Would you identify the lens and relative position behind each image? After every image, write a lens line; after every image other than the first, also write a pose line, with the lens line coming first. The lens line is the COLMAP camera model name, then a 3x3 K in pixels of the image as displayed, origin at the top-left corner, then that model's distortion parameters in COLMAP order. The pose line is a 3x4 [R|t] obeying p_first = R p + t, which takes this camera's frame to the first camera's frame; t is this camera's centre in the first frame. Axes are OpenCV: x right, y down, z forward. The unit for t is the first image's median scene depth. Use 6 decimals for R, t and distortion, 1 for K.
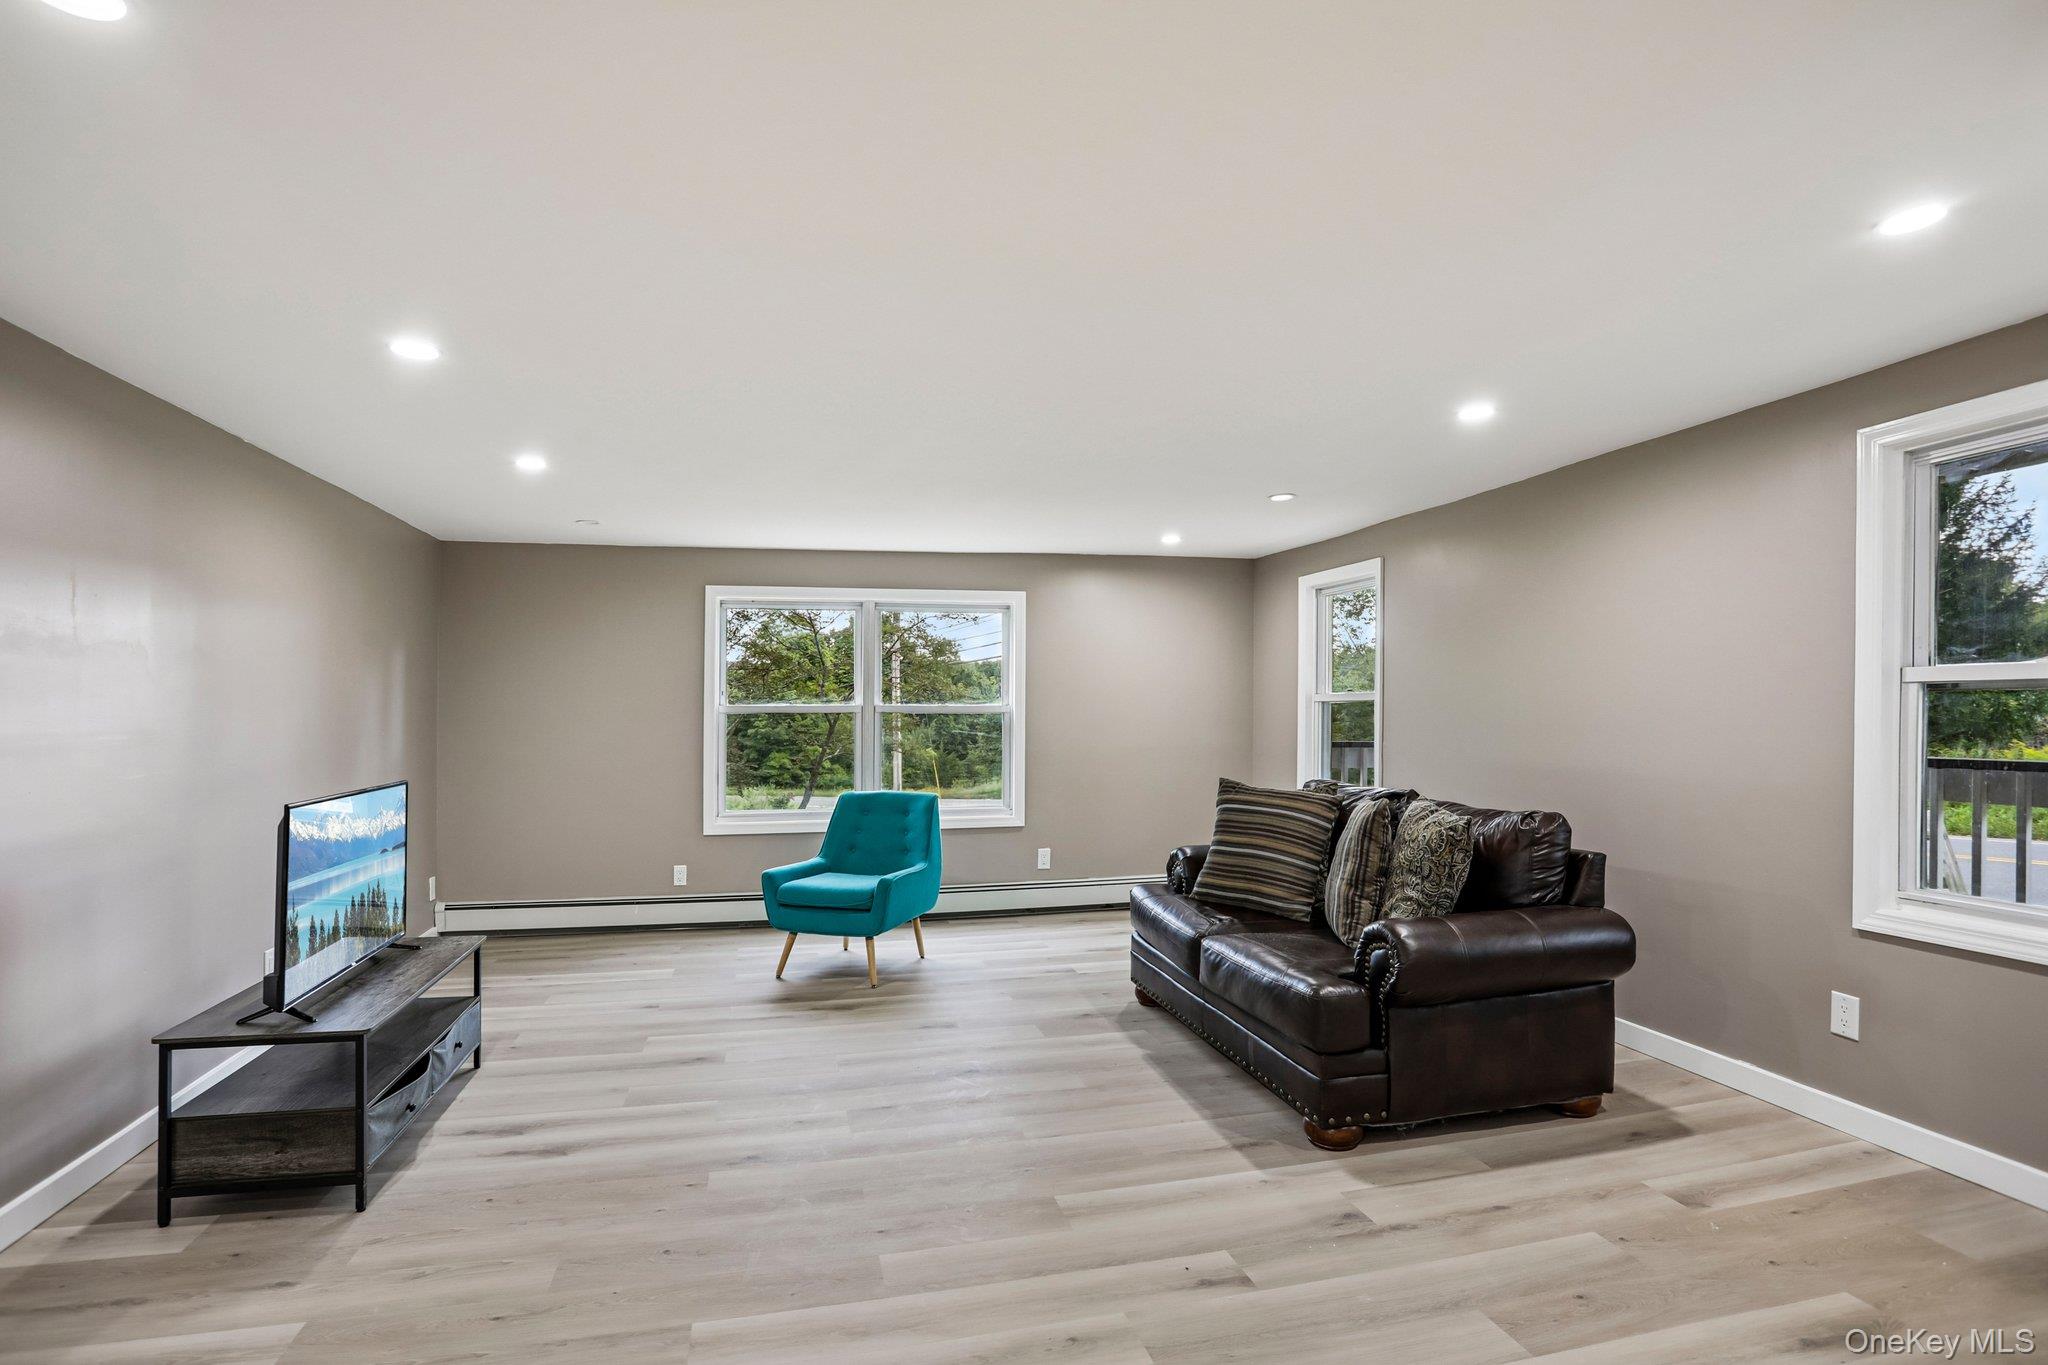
lens RADIAL K [[998.9, 0, 1016.1], [0, 998.9, 680.6], [0, 0, 1]] dist [-0.064609, 0.025875]
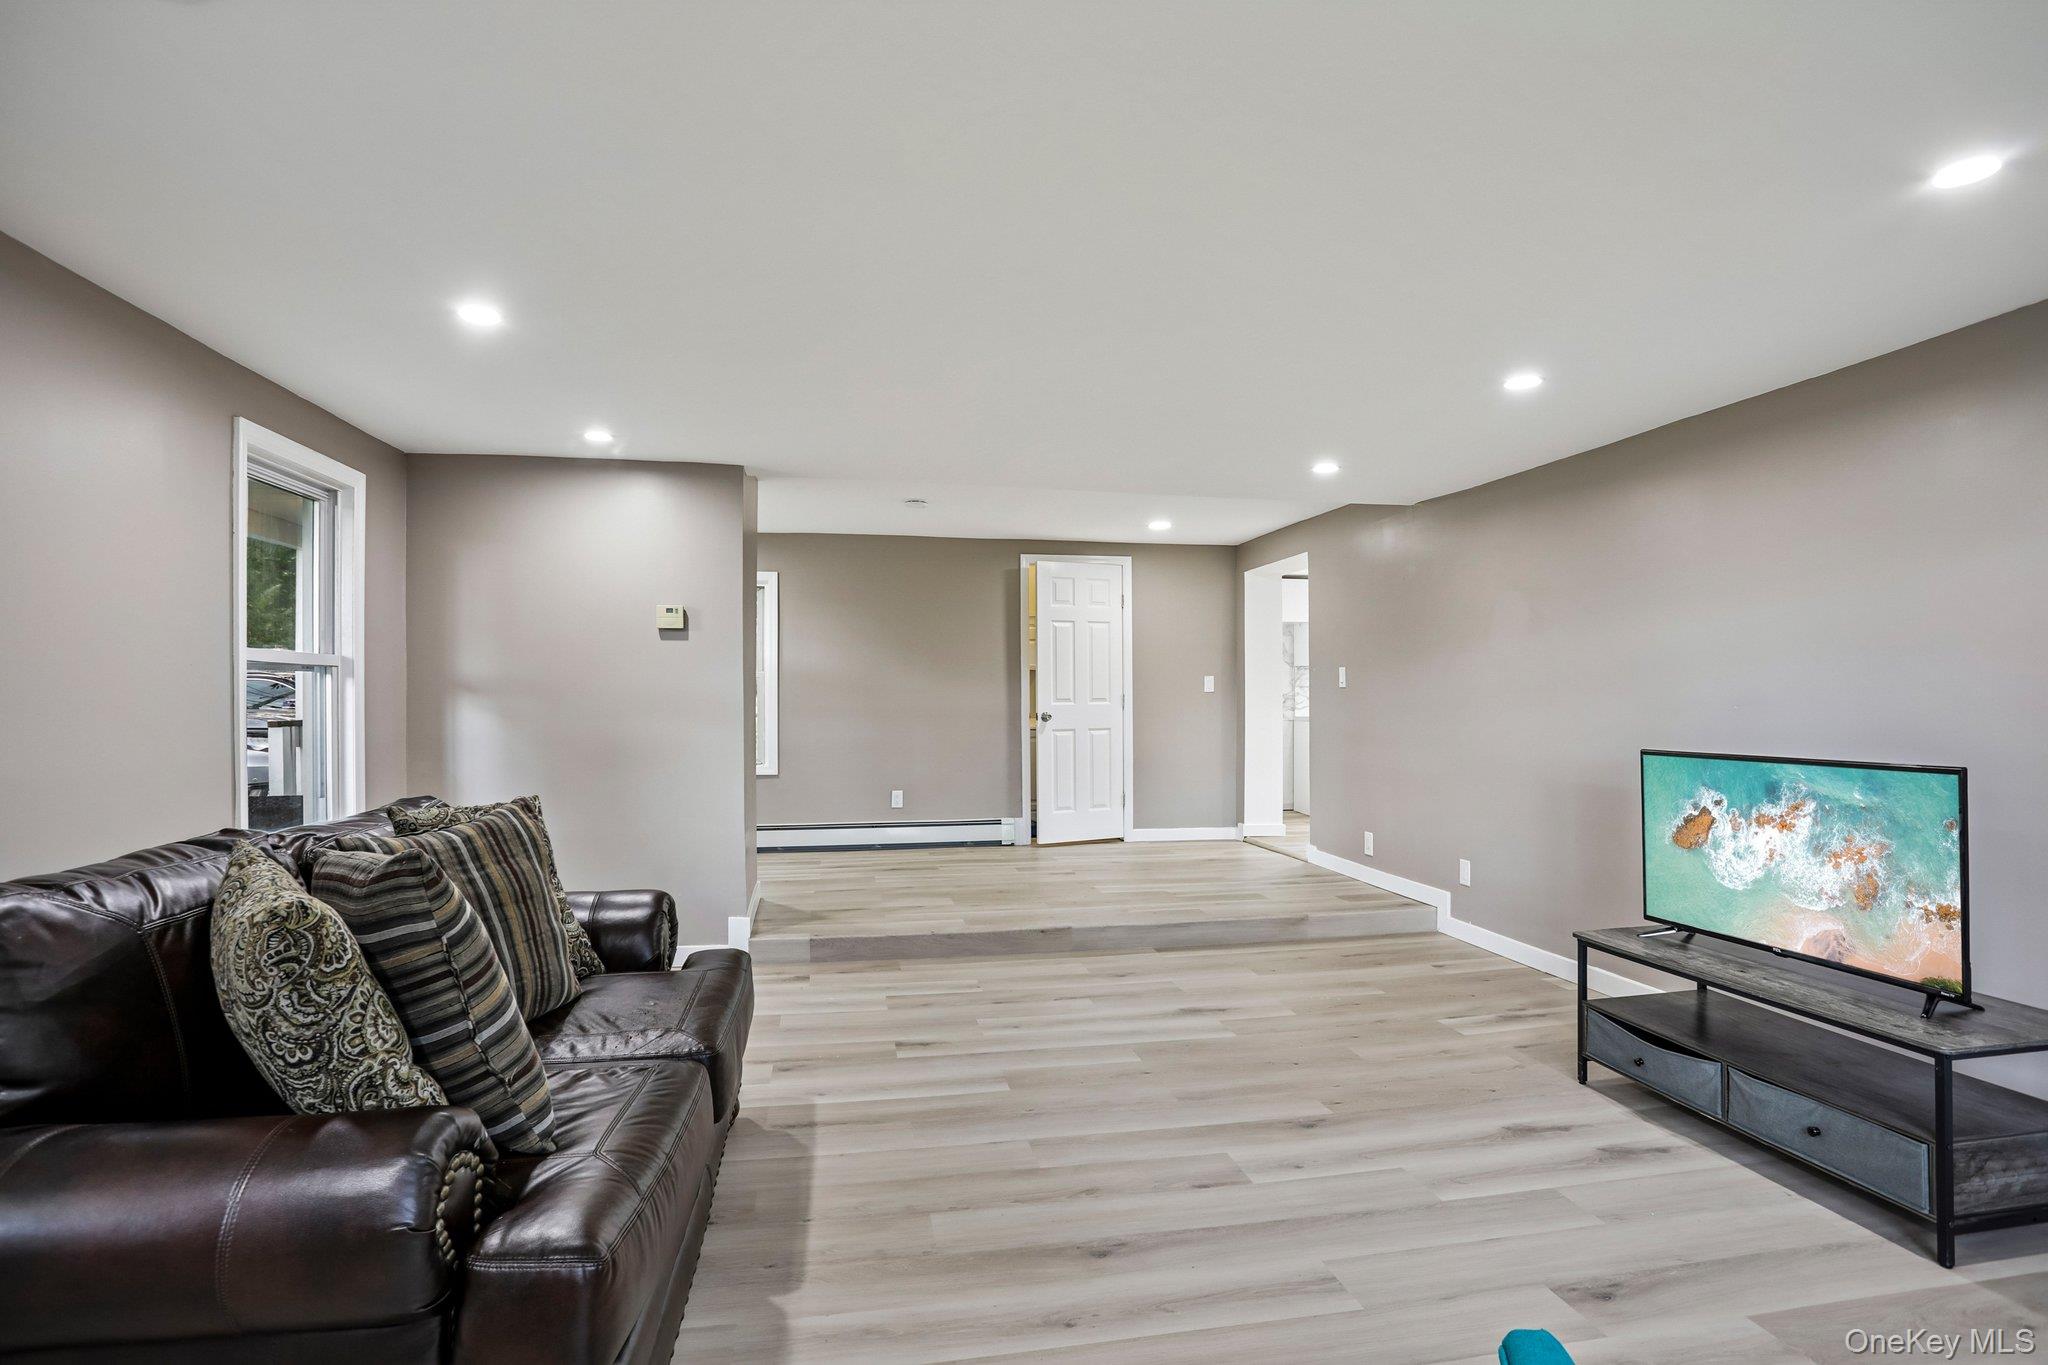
lens RADIAL K [[998.9, 0, 1016.1], [0, 998.9, 680.6], [0, 0, 1]] dist [-0.064609, 0.025875]
pose [[-0.998456, 0.009288, 0.054761, -0.035236], [0.006613, 0.998786, -0.048819, 0.087274], [-0.055148, -0.048382, -0.997305, 2.020101]]
